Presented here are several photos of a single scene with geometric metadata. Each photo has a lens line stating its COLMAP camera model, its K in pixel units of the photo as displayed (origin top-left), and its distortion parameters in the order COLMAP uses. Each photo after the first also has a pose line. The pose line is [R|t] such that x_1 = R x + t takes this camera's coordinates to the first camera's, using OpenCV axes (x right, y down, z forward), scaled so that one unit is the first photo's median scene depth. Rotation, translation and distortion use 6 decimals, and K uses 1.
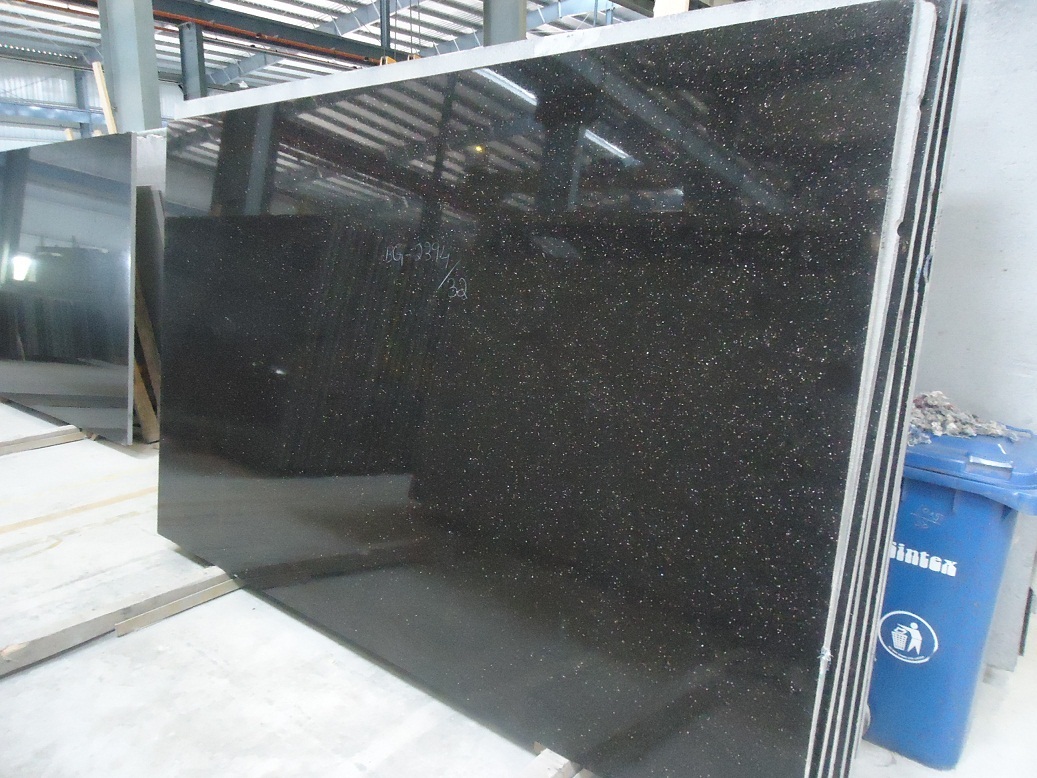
lens RADIAL K [[749.9, 0, 518.5], [0, 749.9, 389.0], [0, 0, 1]] dist [0.000493, -0.003046]
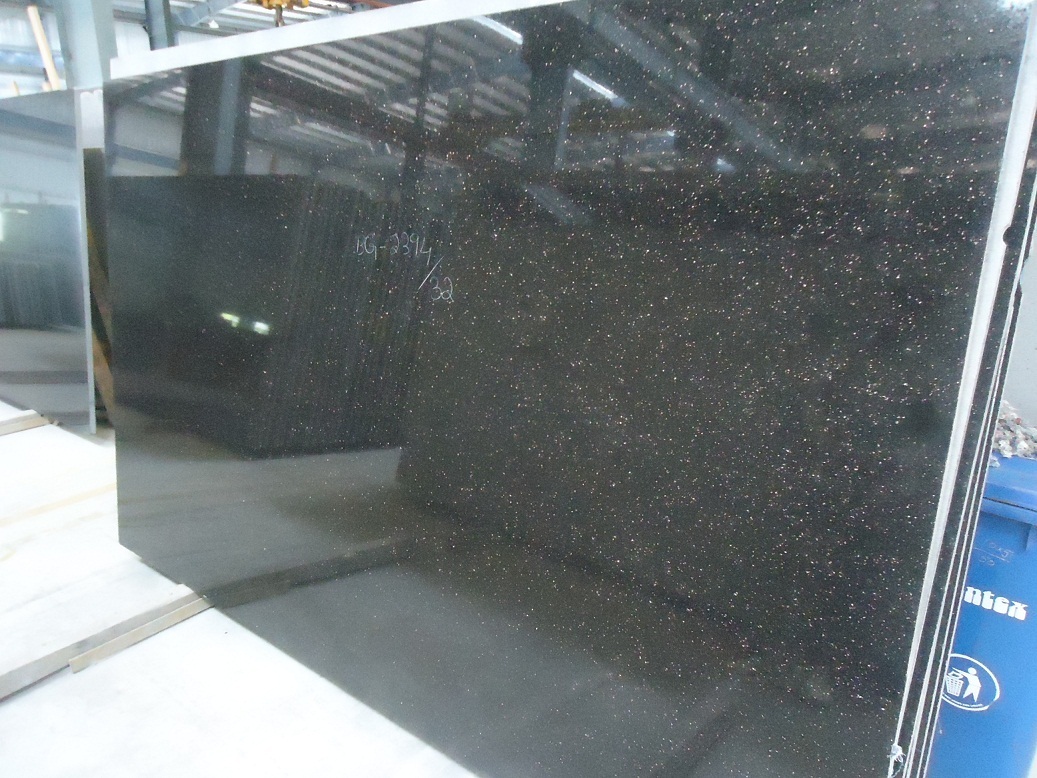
lens RADIAL K [[751.4, 0, 518.5], [0, 751.4, 389.0], [0, 0, 1]] dist [0.001379, -0.003902]
pose [[0.999757, -0.017456, 0.013486, -0.007512], [0.016461, 0.997367, 0.070624, -0.070364], [-0.014683, -0.070385, 0.997412, 0.129938]]
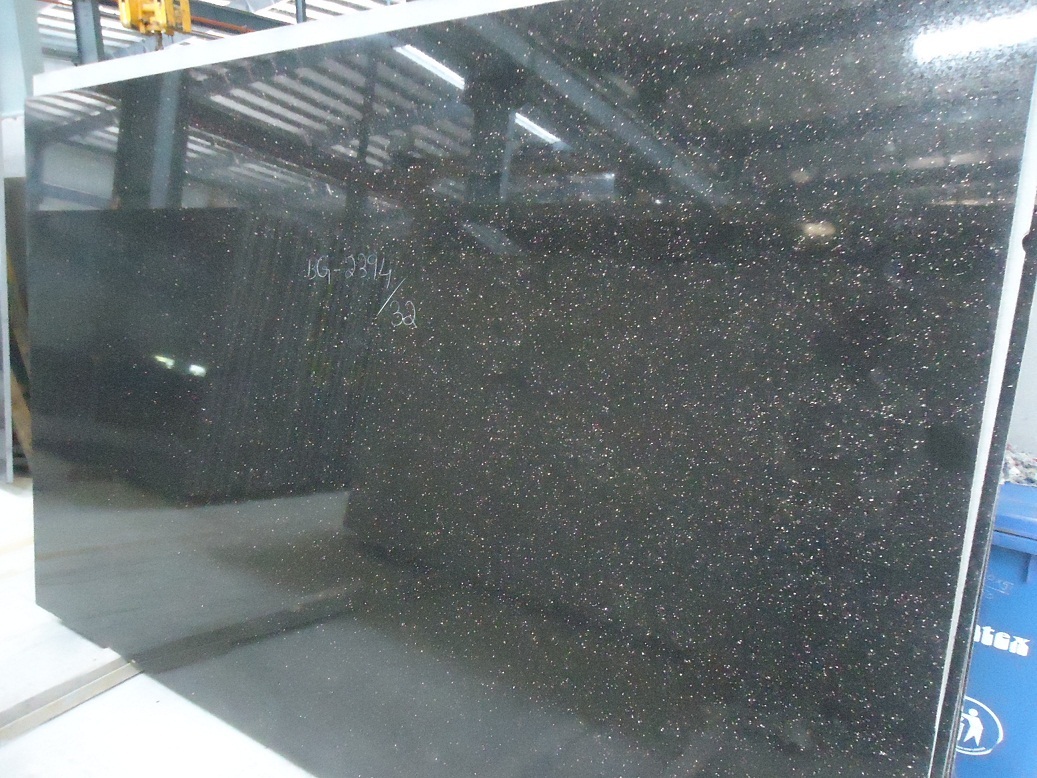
lens RADIAL K [[751.4, 0, 518.5], [0, 751.4, 389.0], [0, 0, 1]] dist [0.001379, -0.003902]
pose [[0.995548, -0.029922, 0.089376, -0.030334], [0.028318, 0.999415, 0.019159, -0.059958], [-0.089897, -0.016543, 0.995814, 0.188626]]
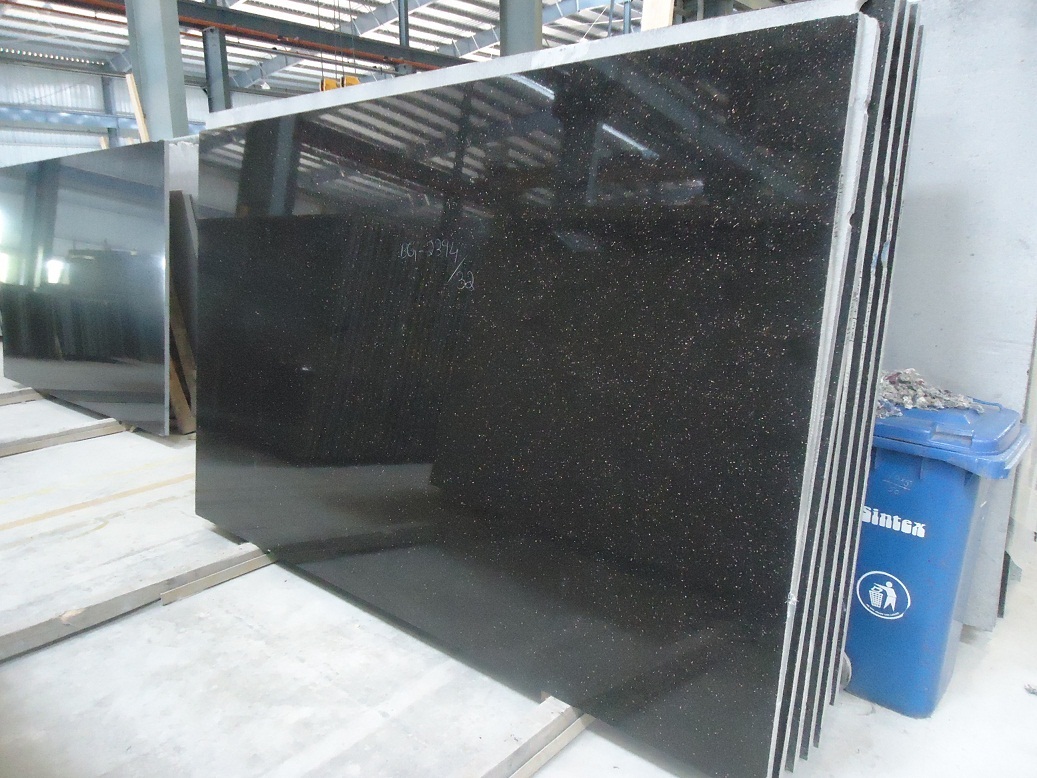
lens RADIAL K [[751.4, 0, 518.5], [0, 751.4, 389.0], [0, 0, 1]] dist [0.001379, -0.003902]
pose [[0.999403, -0.012738, -0.032130, 0.025595], [0.012944, 0.999897, 0.006208, 0.016174], [0.032048, -0.006620, 0.999464, -0.085595]]
